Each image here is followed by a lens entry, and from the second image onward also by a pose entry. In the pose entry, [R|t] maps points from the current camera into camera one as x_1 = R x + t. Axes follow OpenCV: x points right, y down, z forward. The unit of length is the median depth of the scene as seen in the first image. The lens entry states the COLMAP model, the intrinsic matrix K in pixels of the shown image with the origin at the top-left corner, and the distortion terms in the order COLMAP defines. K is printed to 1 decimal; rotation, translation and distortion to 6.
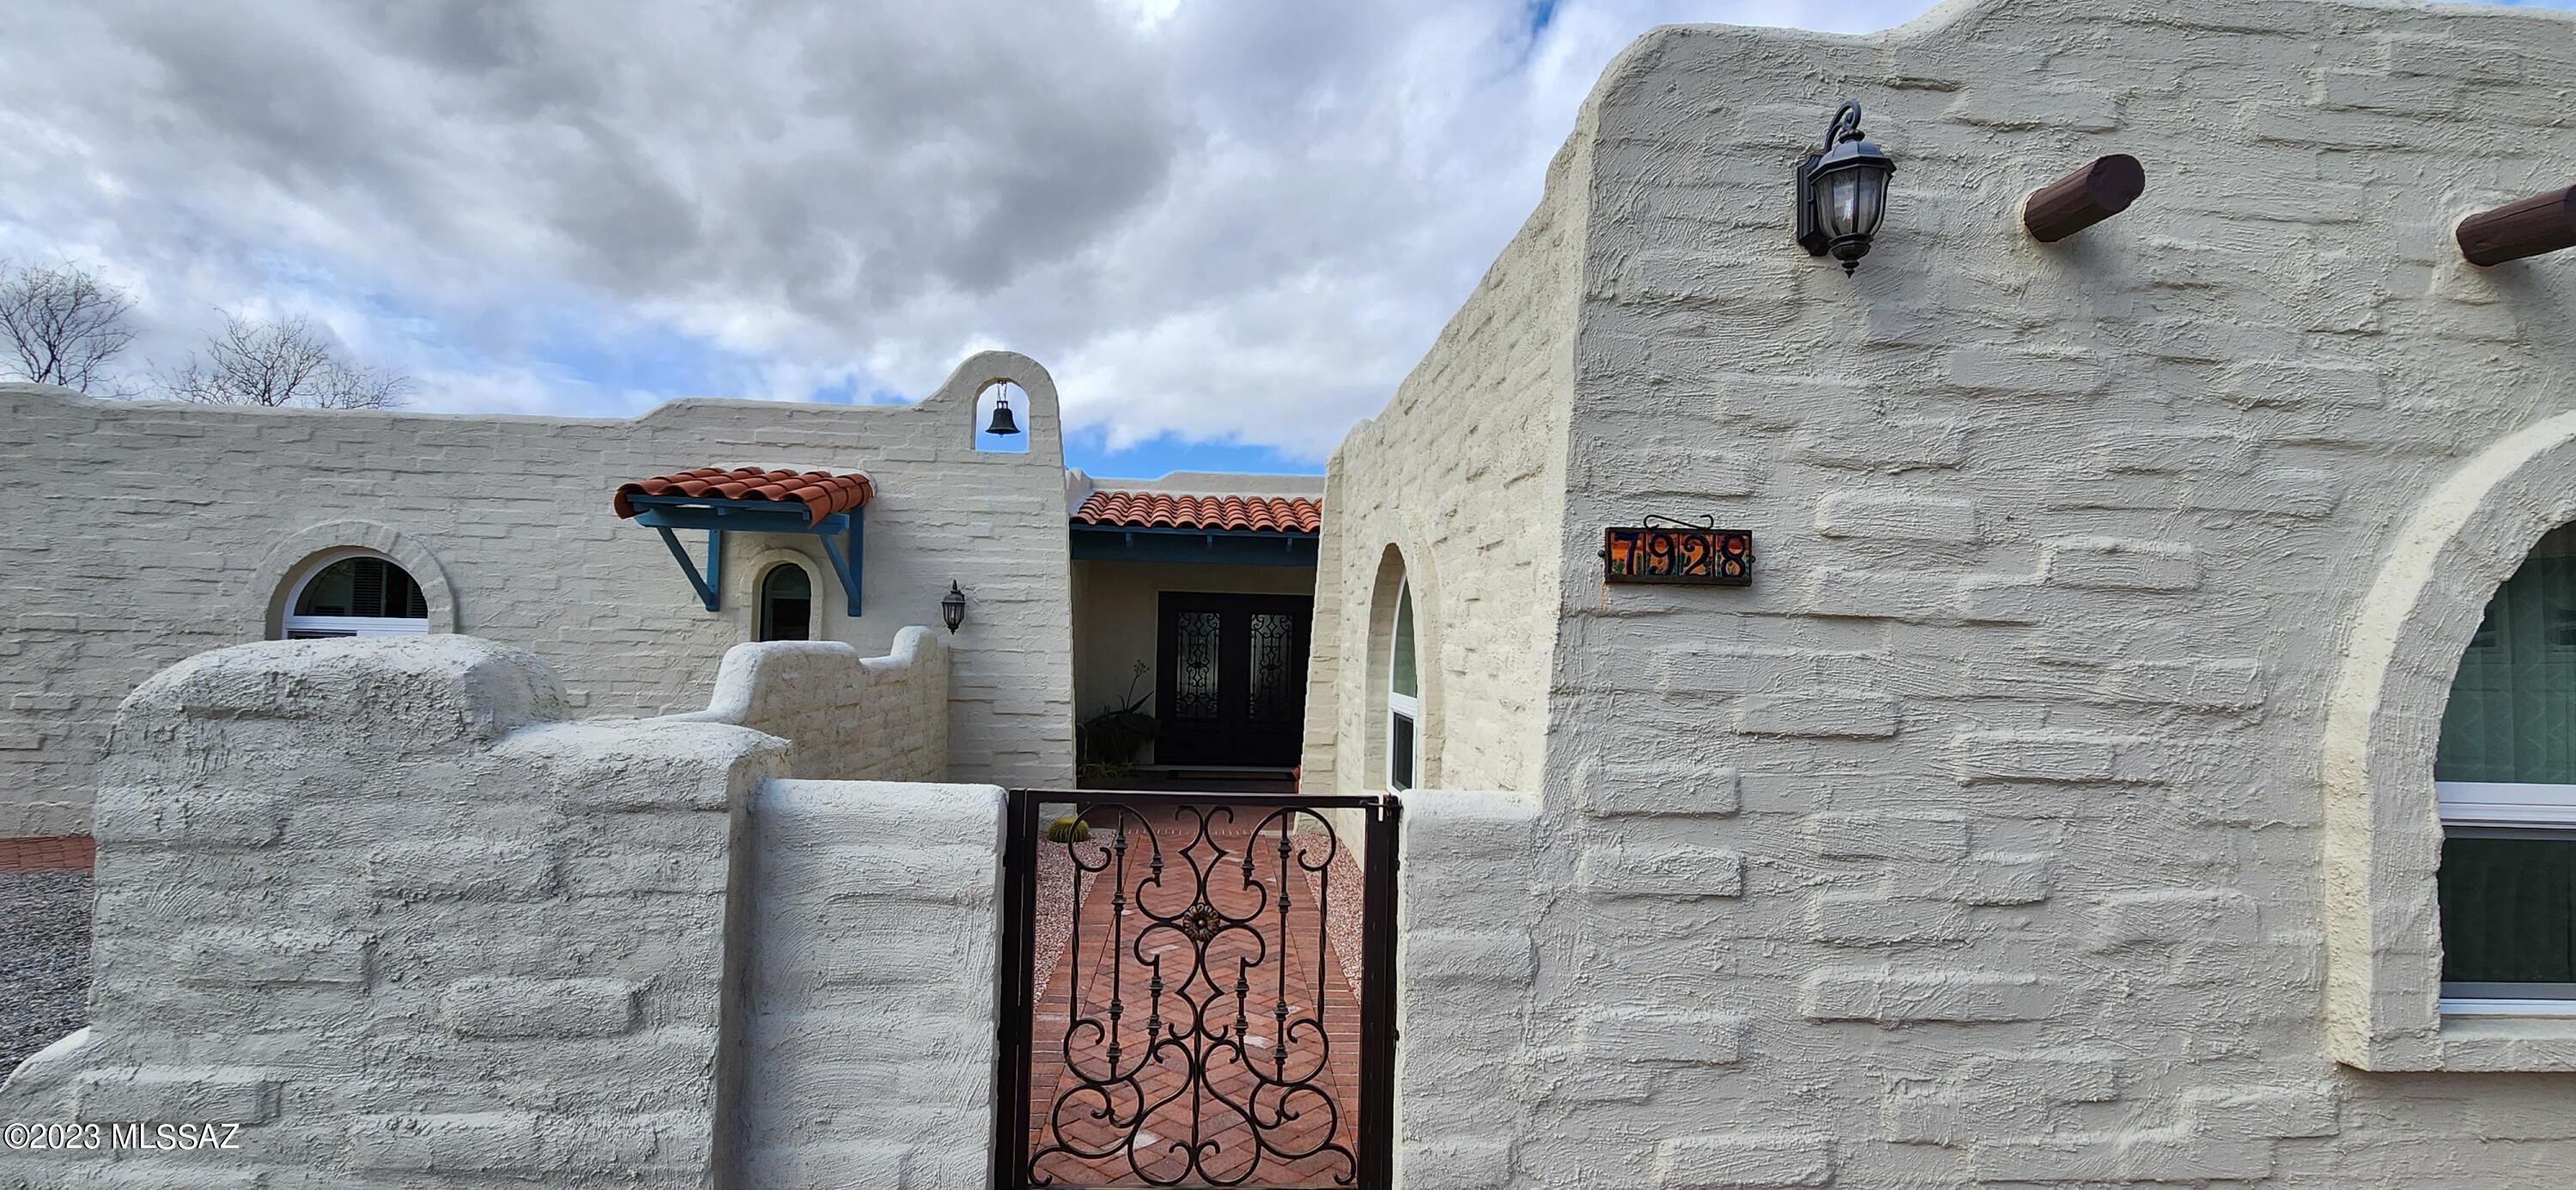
lens RADIAL K [[1130.4, 0, 1288.0], [0, 1130.4, 595.0], [0, 0, 1]] dist [0.004443, -0.000129]
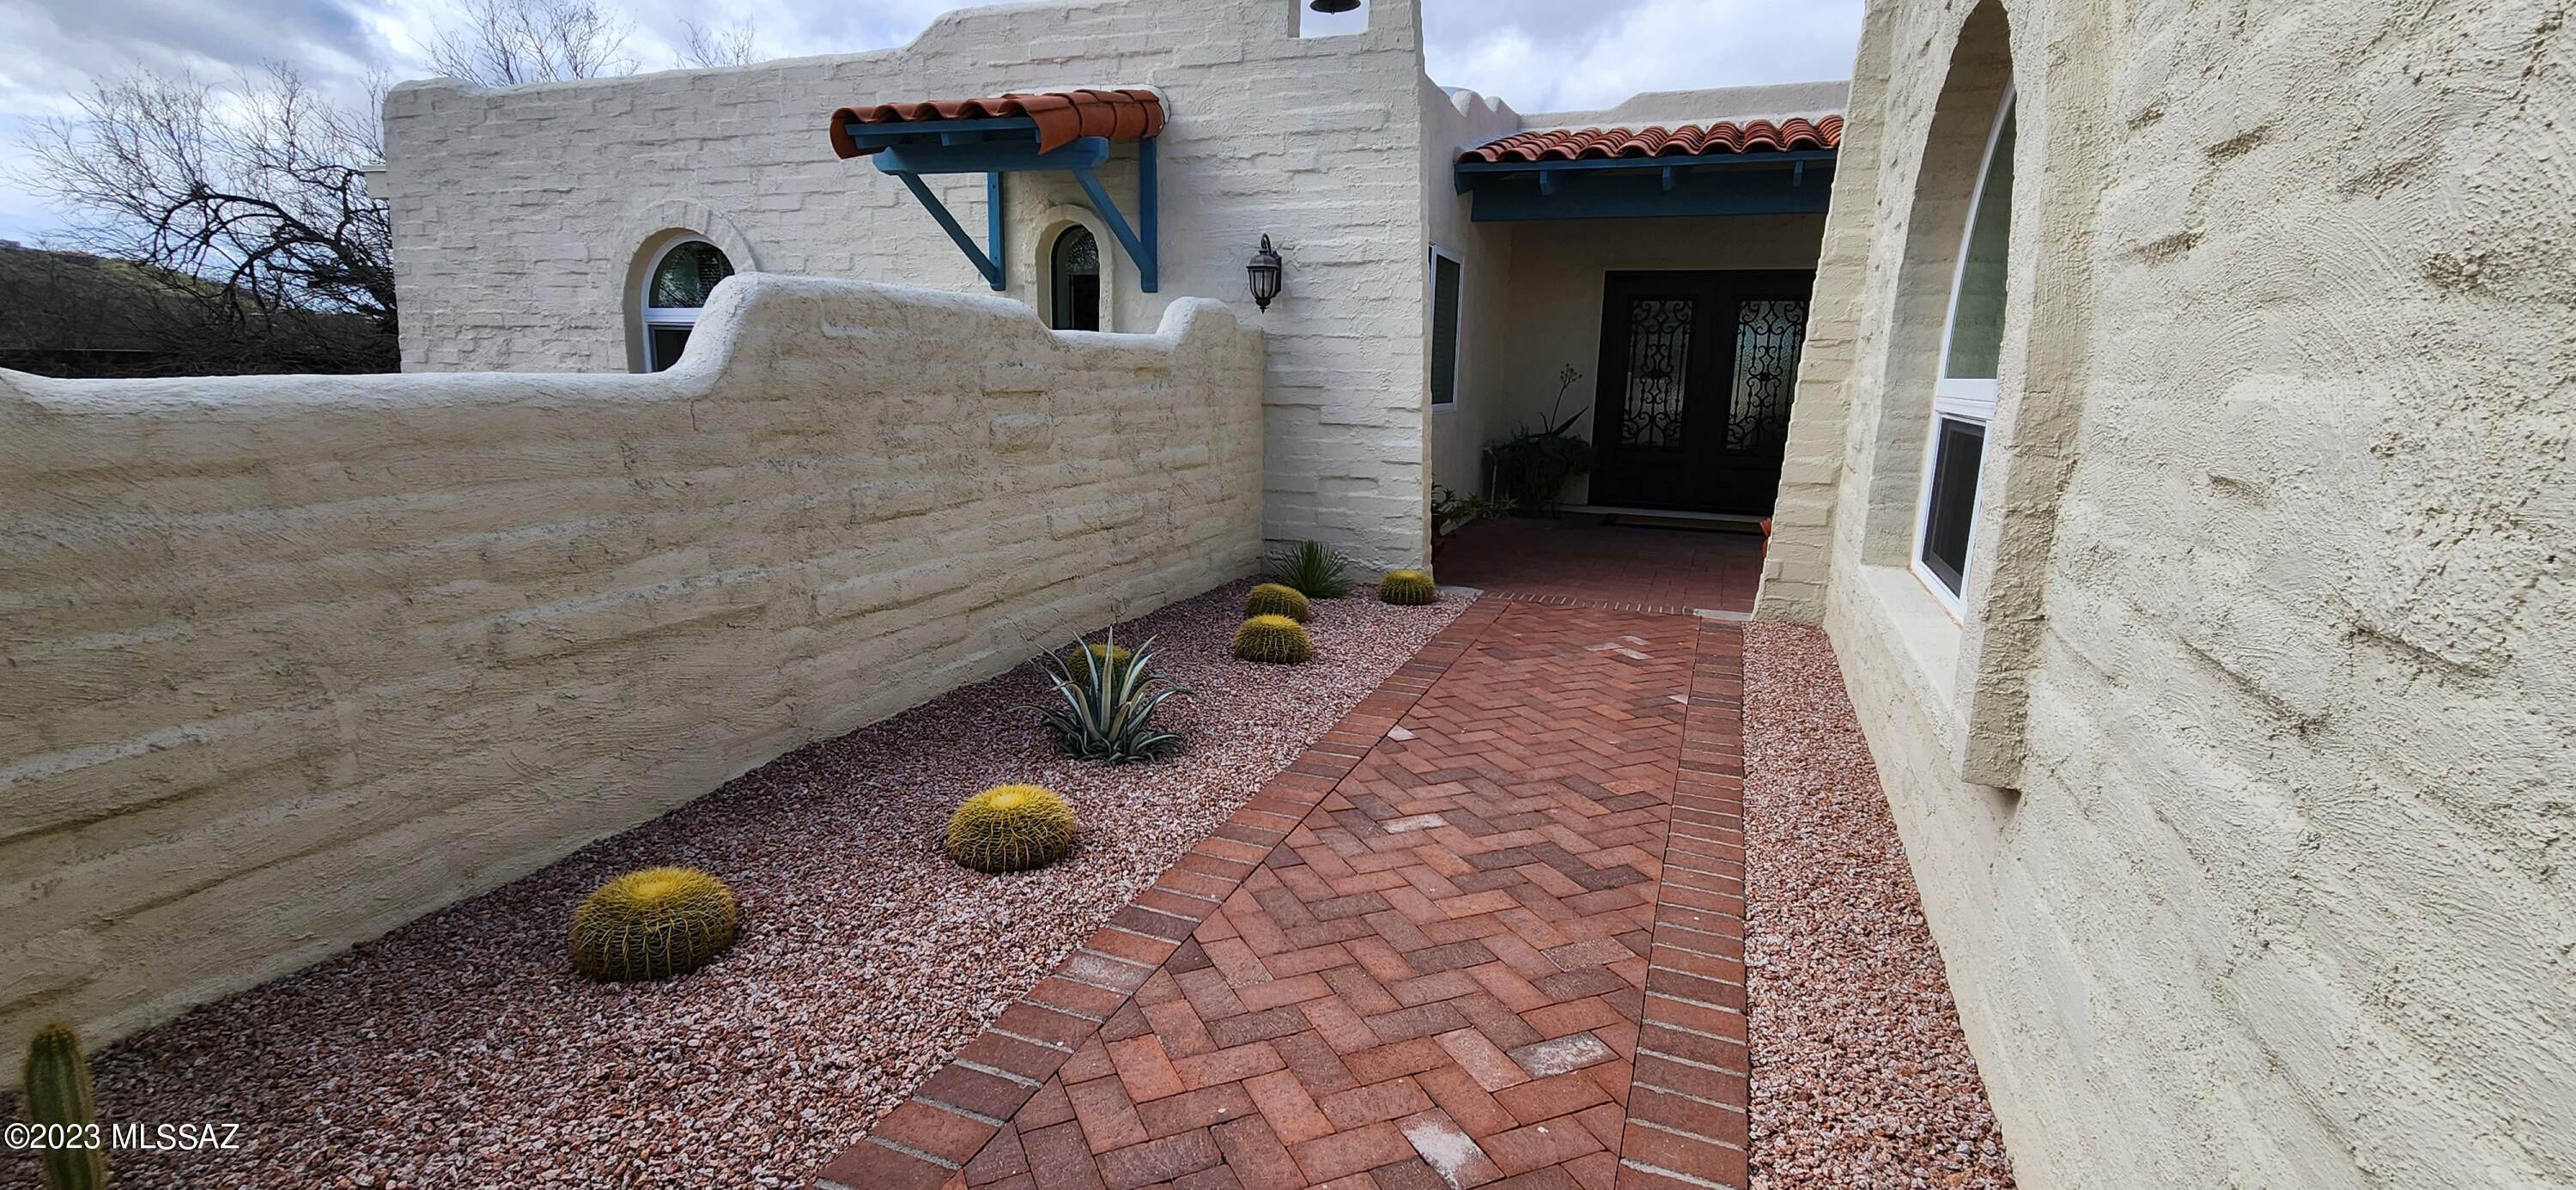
lens RADIAL K [[1130.4, 0, 1288.0], [0, 1130.4, 595.0], [0, 0, 1]] dist [0.004443, -0.000129]
pose [[0.902296, 0.080314, -0.423570, 0.040661], [0.018241, 0.974502, 0.223636, 0.050291], [0.430731, -0.209512, 0.877824, 0.336407]]
